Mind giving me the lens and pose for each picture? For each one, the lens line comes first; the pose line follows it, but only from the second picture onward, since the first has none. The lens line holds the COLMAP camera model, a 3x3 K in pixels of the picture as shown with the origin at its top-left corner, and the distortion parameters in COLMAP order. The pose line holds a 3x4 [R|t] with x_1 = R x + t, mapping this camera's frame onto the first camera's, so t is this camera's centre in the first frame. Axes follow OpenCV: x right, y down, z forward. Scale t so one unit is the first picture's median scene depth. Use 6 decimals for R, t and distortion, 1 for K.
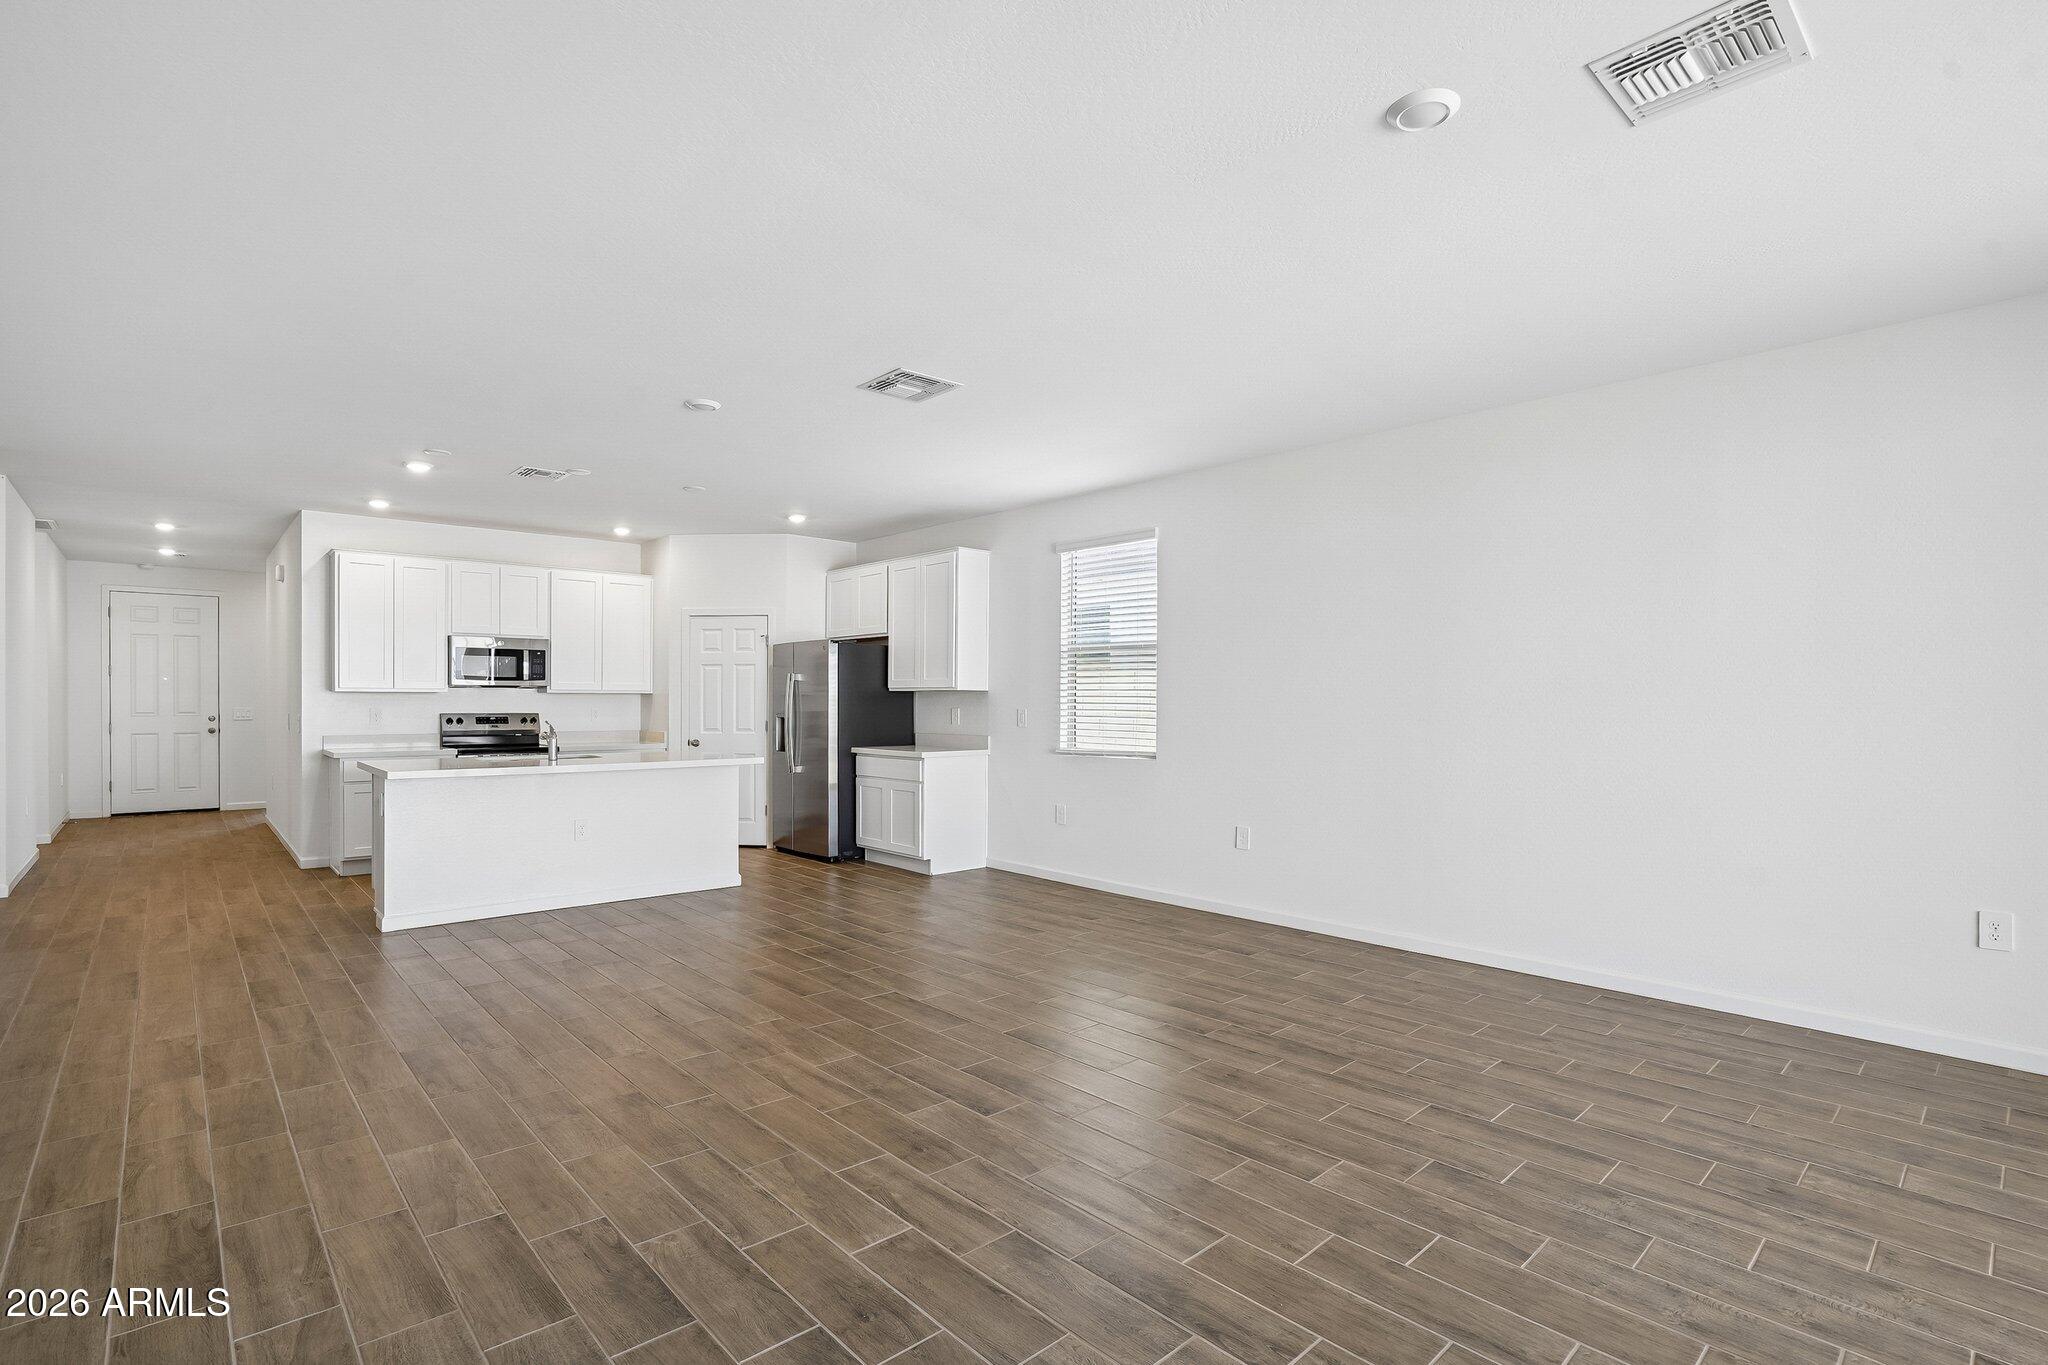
lens RADIAL K [[975.6, 0, 1028.0], [0, 975.6, 698.8], [0, 0, 1]] dist [-0.037346, 0.009859]
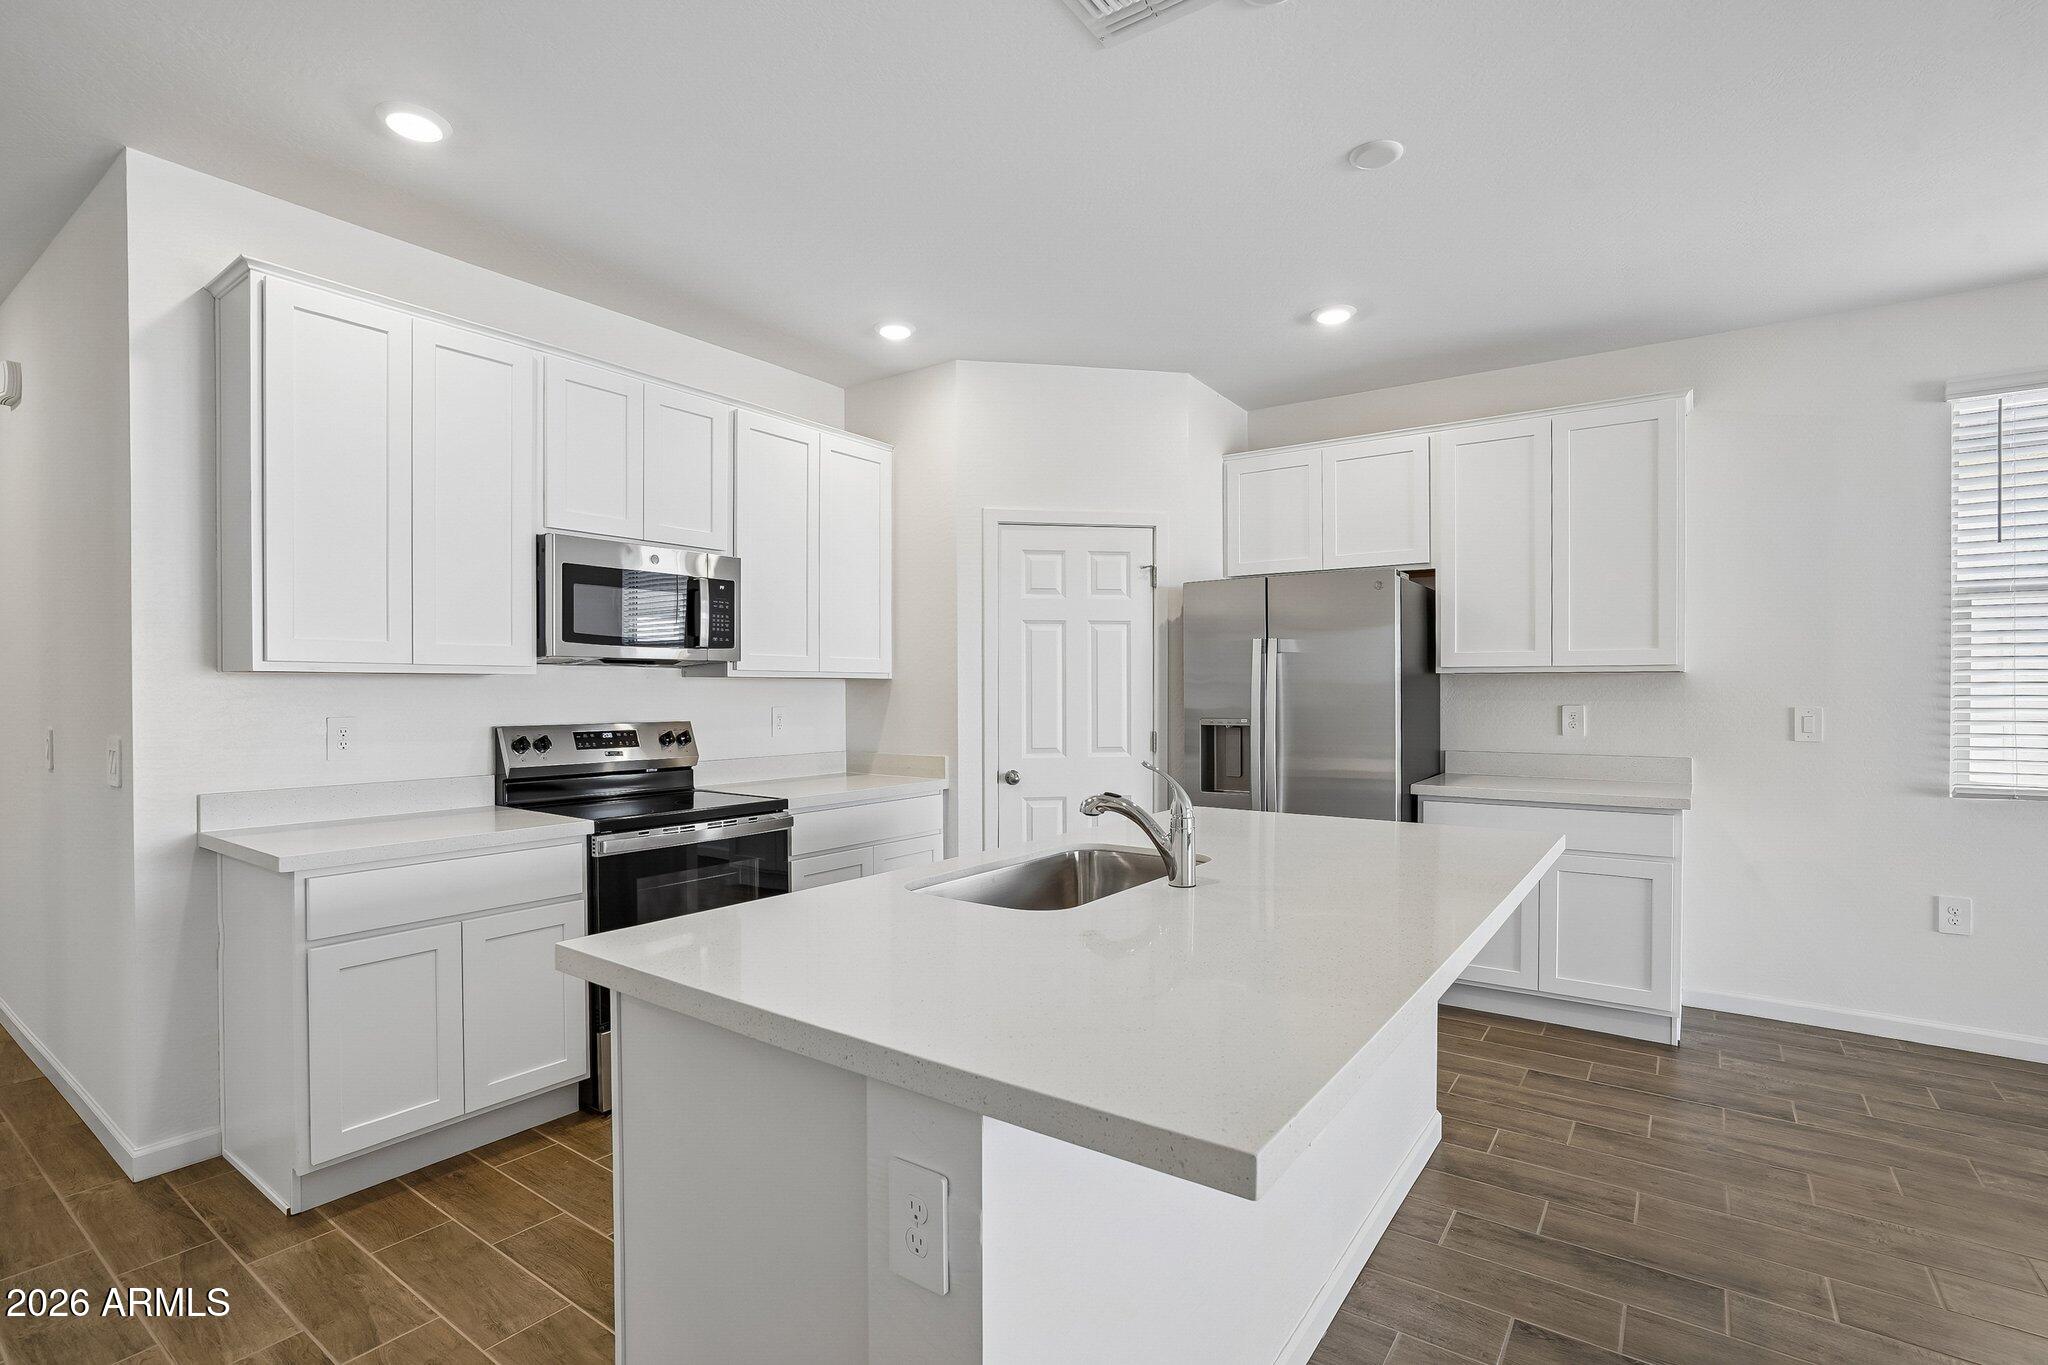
lens RADIAL K [[975.6, 0, 1041.0], [0, 975.6, 694.6], [0, 0, 1]] dist [-0.037346, 0.009859]
pose [[0.977136, -0.002461, 0.212601, -0.504713], [0.002118, 0.999996, 0.001841, 0.001173], [-0.212605, -0.001349, 0.977137, 0.588197]]
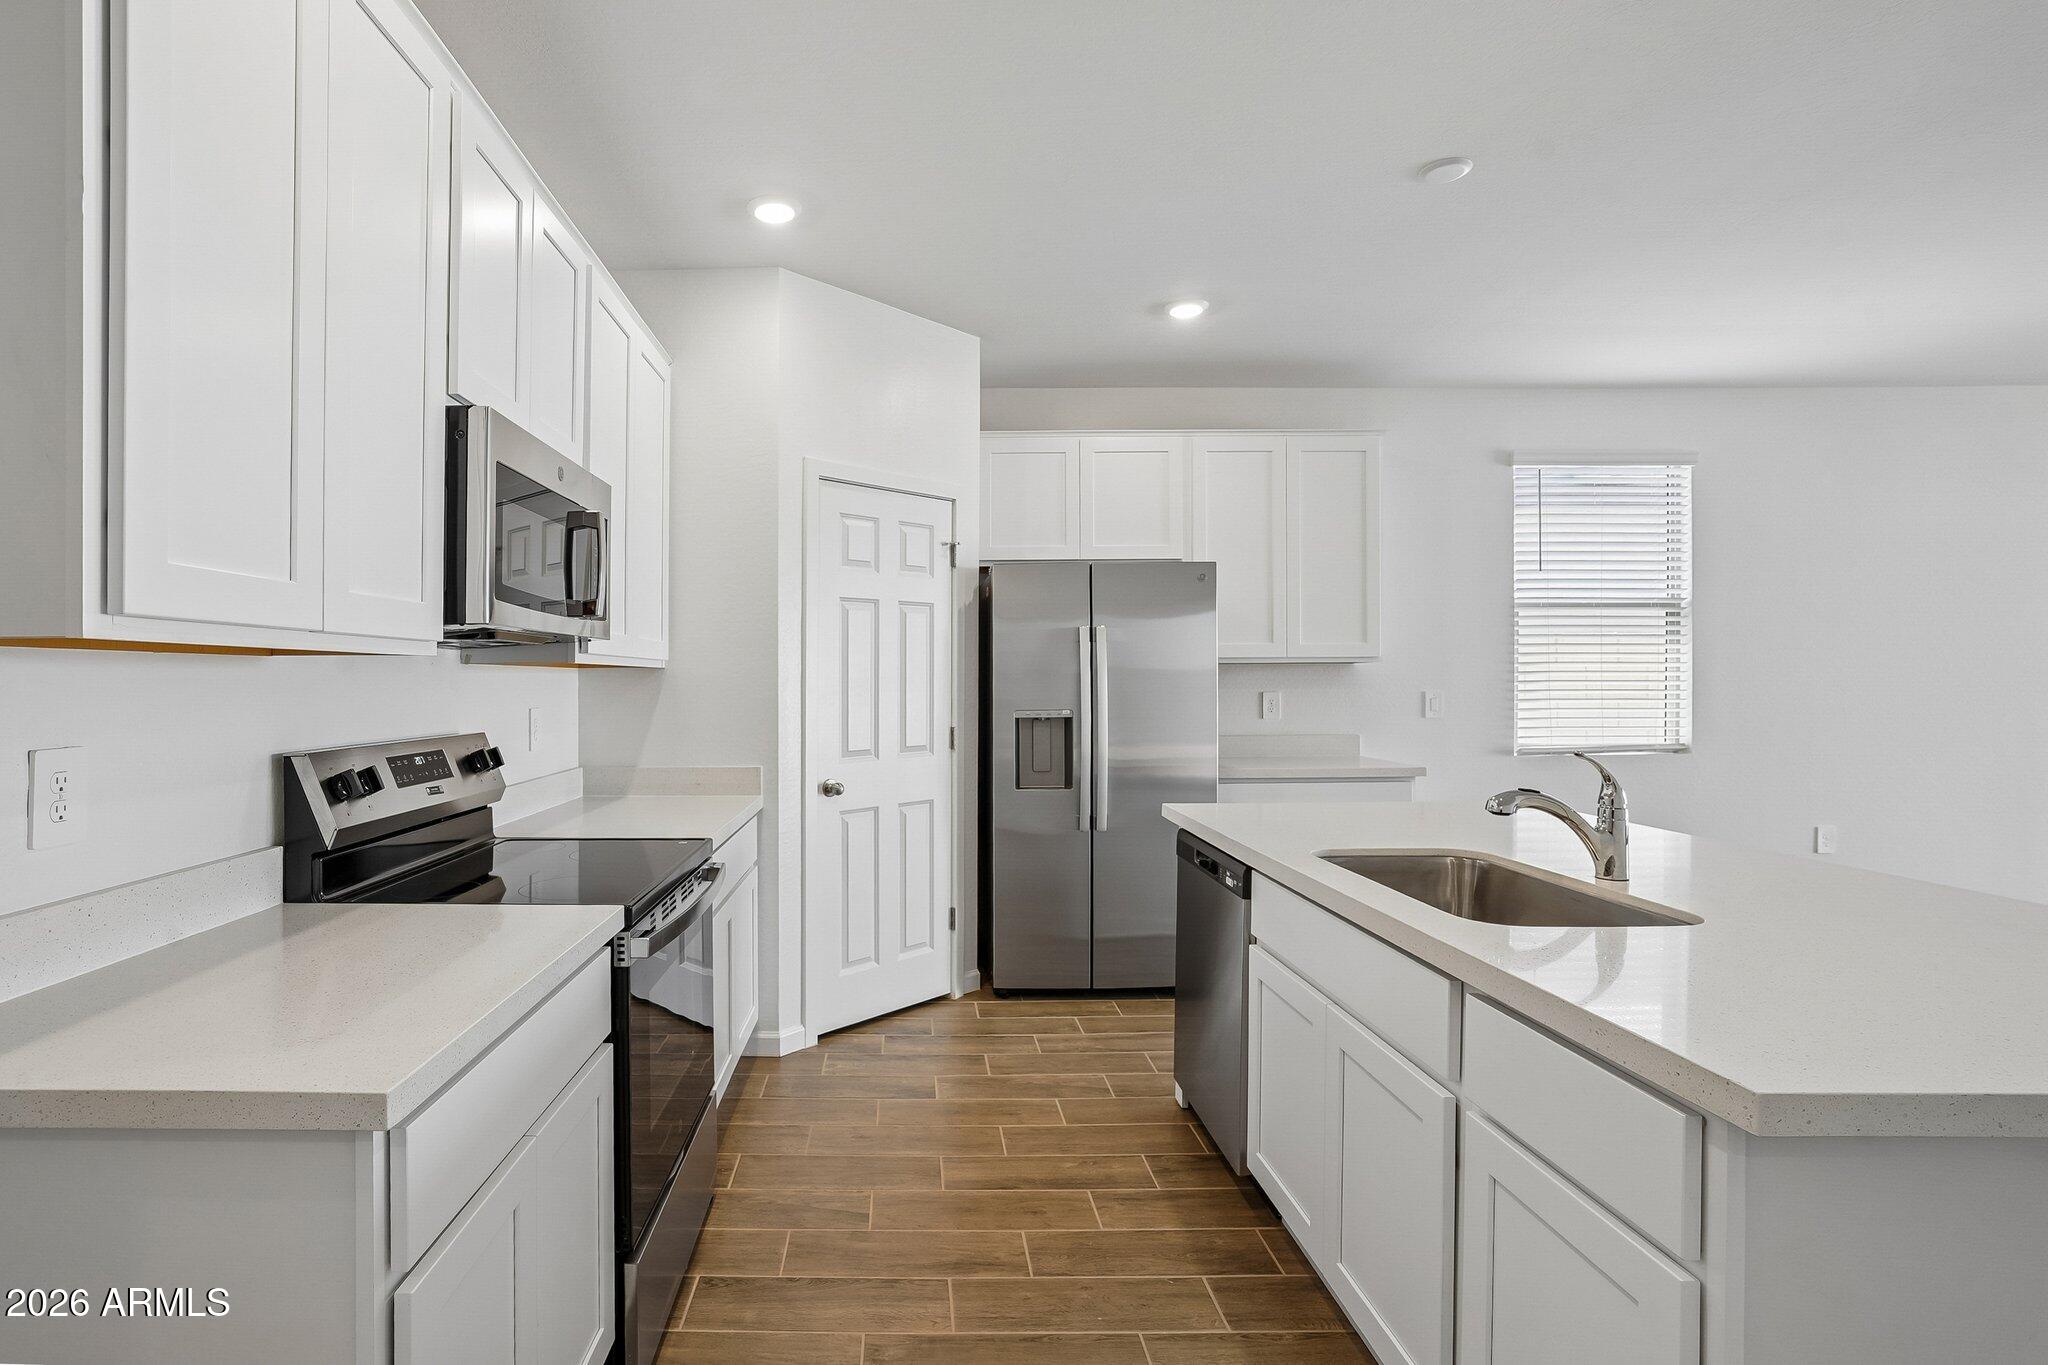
lens RADIAL K [[975.6, 0, 894.2], [0, 975.6, 682.5], [0, 0, 1]] dist [-0.037346, 0.009859]
pose [[0.684487, -0.006431, 0.728997, -0.725697], [0.010323, 0.999946, -0.000871, 0.000604], [-0.728952, 0.008122, 0.684516, 0.811503]]
